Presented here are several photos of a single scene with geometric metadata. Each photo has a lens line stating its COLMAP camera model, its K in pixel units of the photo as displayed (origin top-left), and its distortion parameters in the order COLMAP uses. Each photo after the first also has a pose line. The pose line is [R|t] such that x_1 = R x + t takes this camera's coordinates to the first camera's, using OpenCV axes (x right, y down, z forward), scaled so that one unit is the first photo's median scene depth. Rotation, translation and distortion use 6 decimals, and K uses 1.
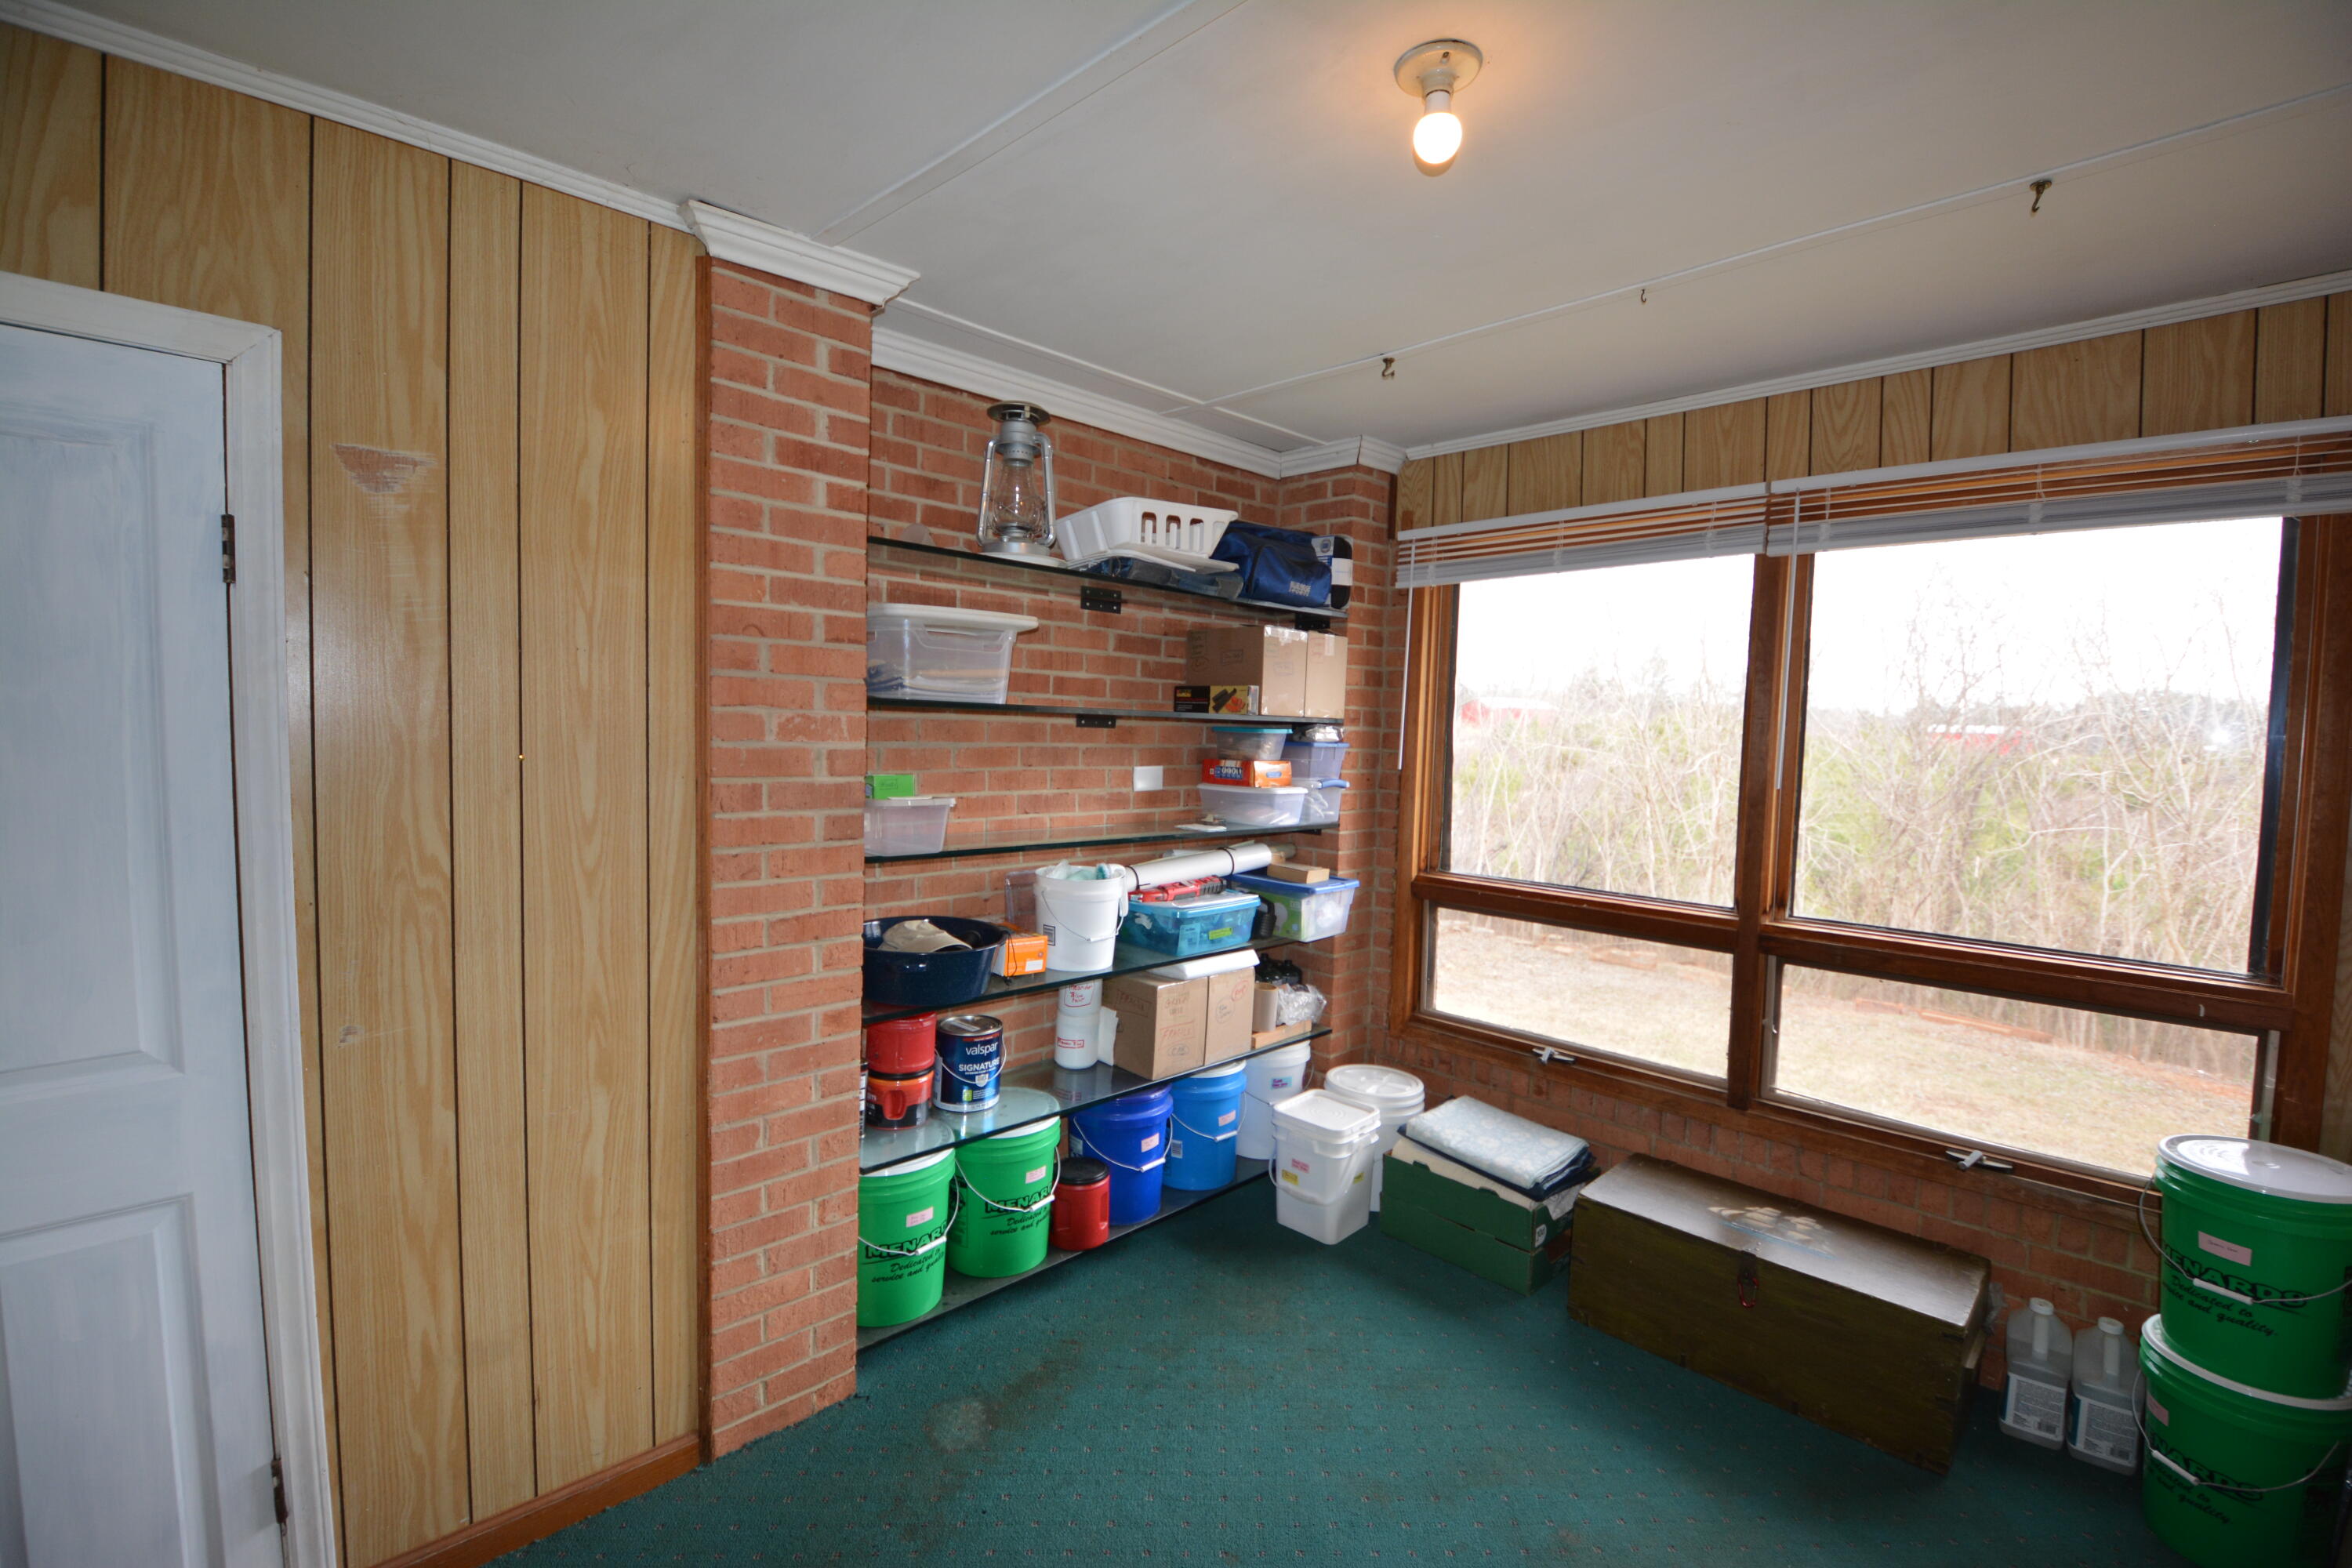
lens RADIAL K [[1026.6, 0, 1176.0], [0, 1026.6, 784.0], [0, 0, 1]] dist [0.000373, -0.015832]
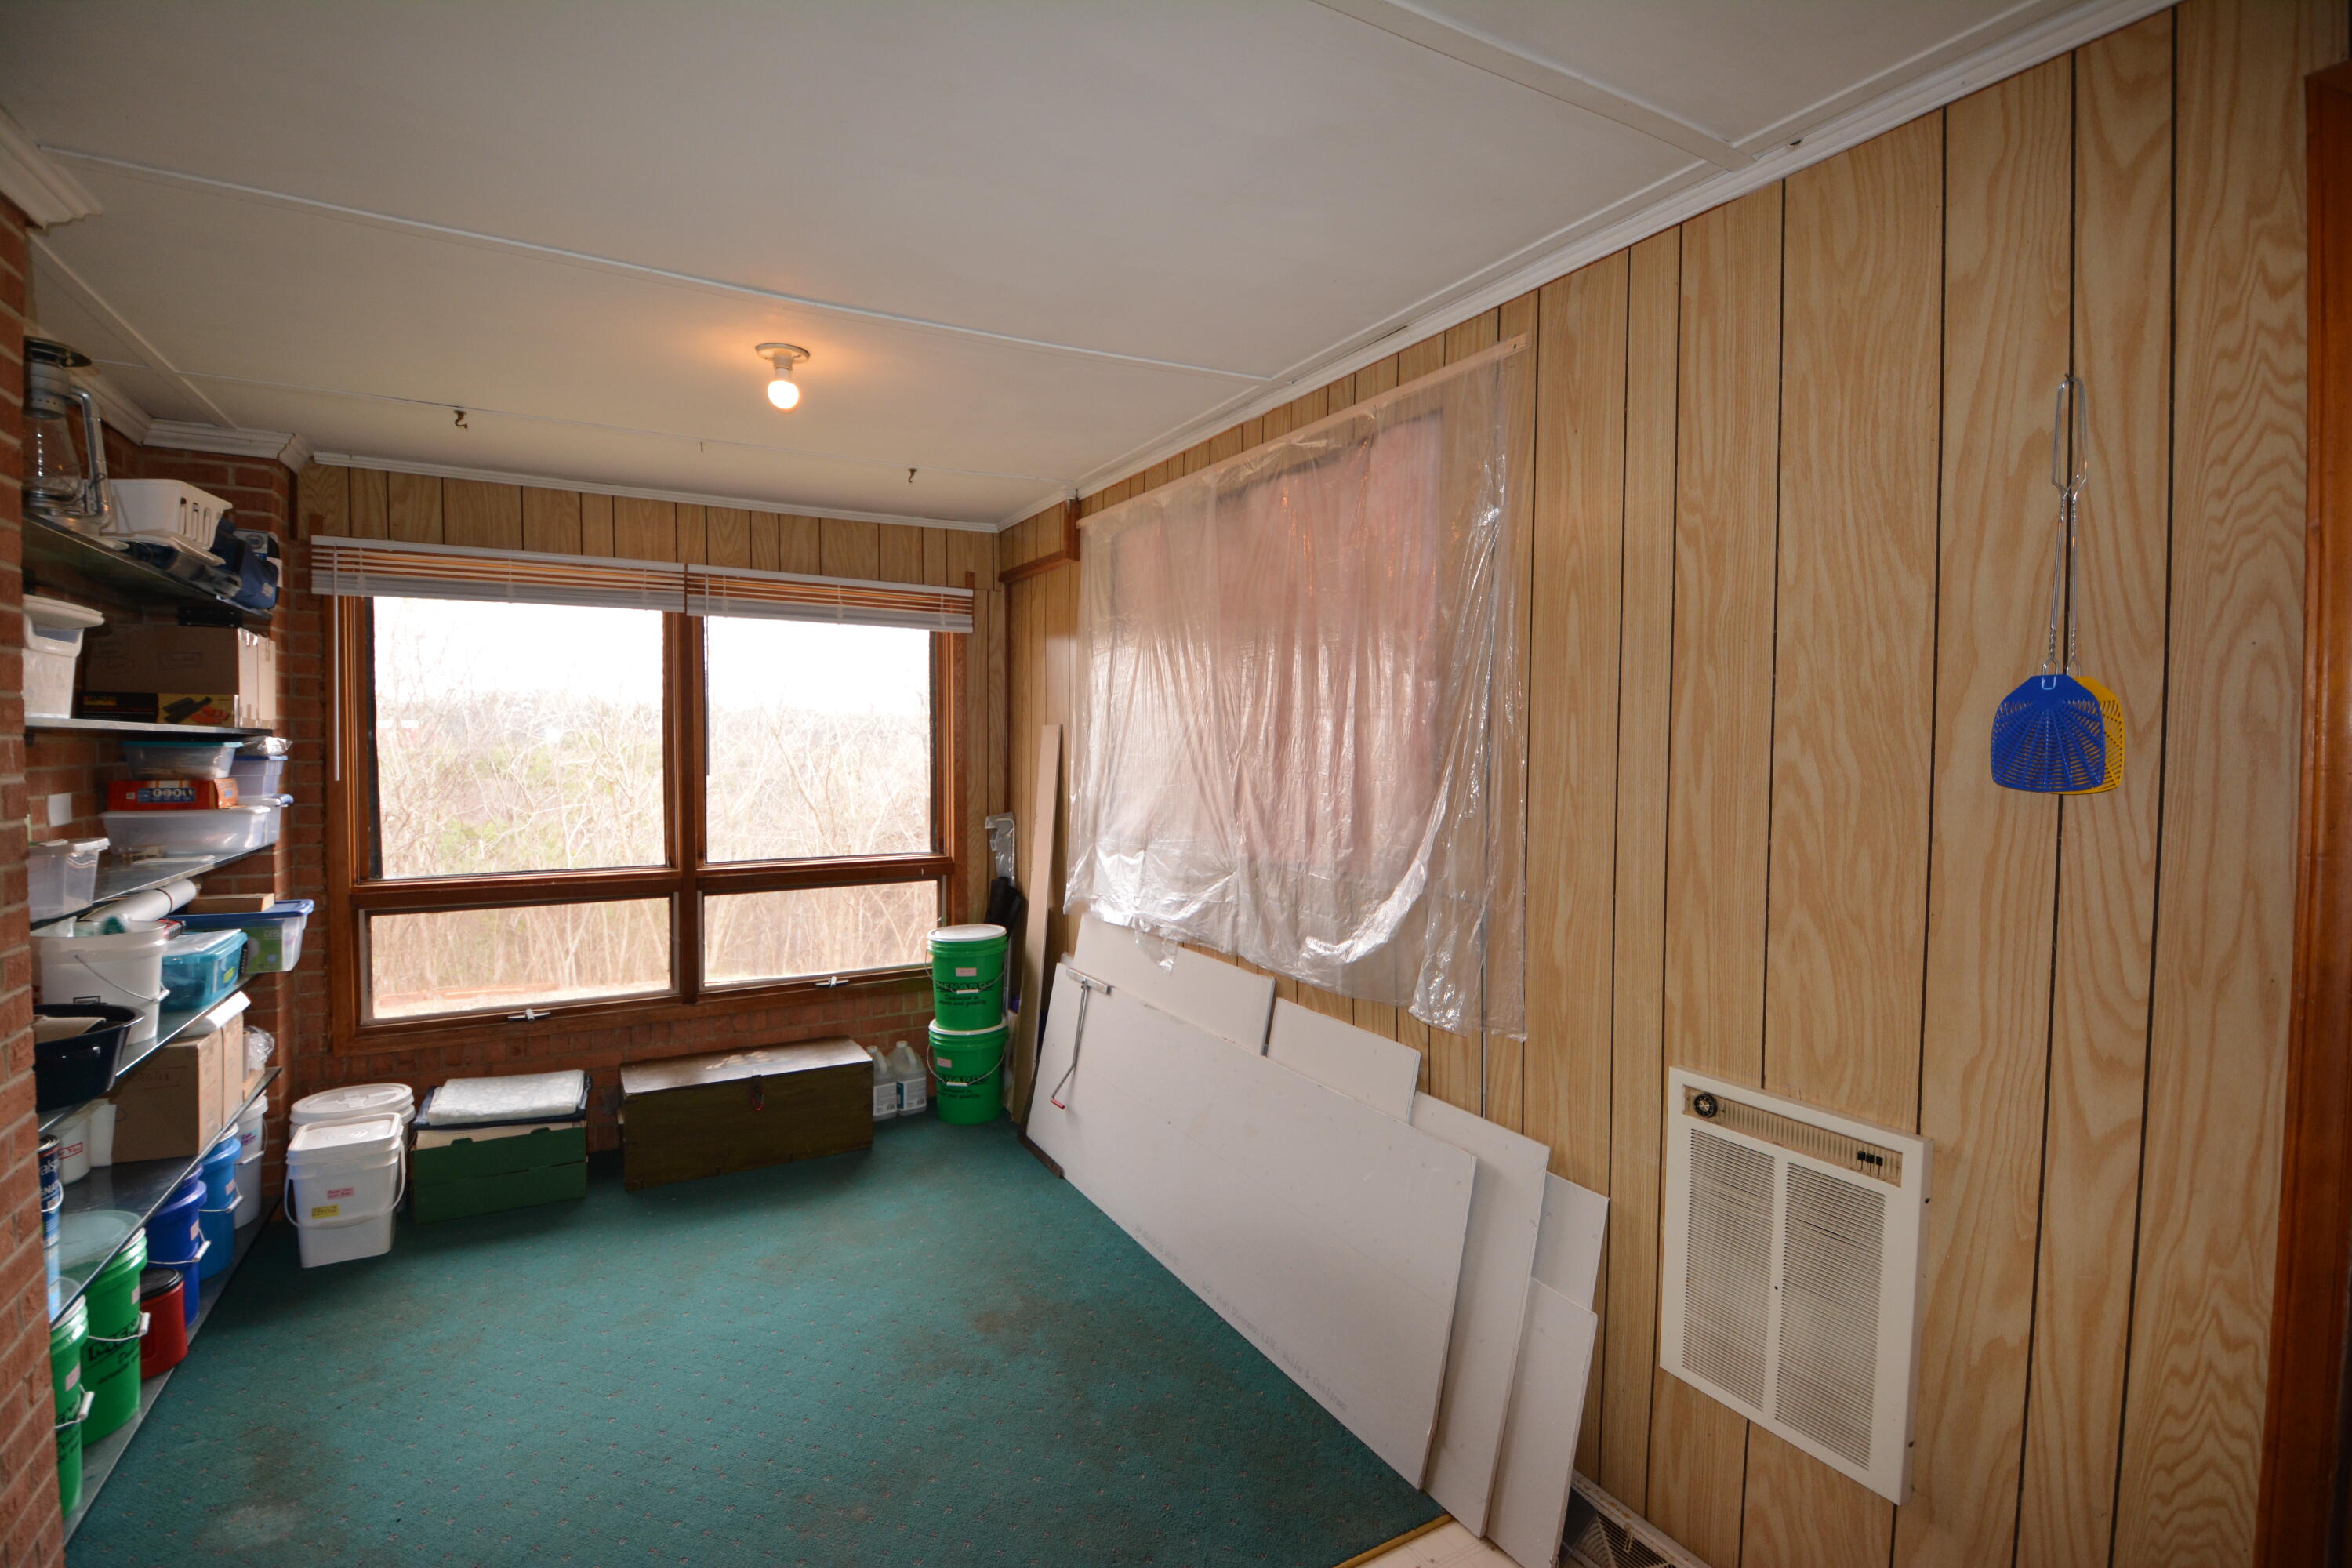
lens RADIAL K [[1068.0, 0, 1137.7], [0, 1068.0, 782.0], [0, 0, 1]] dist [0.001091, -0.017915]
pose [[0.278936, -0.057688, 0.958576, -0.739484], [0.054459, 0.997538, 0.044186, -0.022034], [-0.958764, 0.039878, 0.281390, -0.021322]]
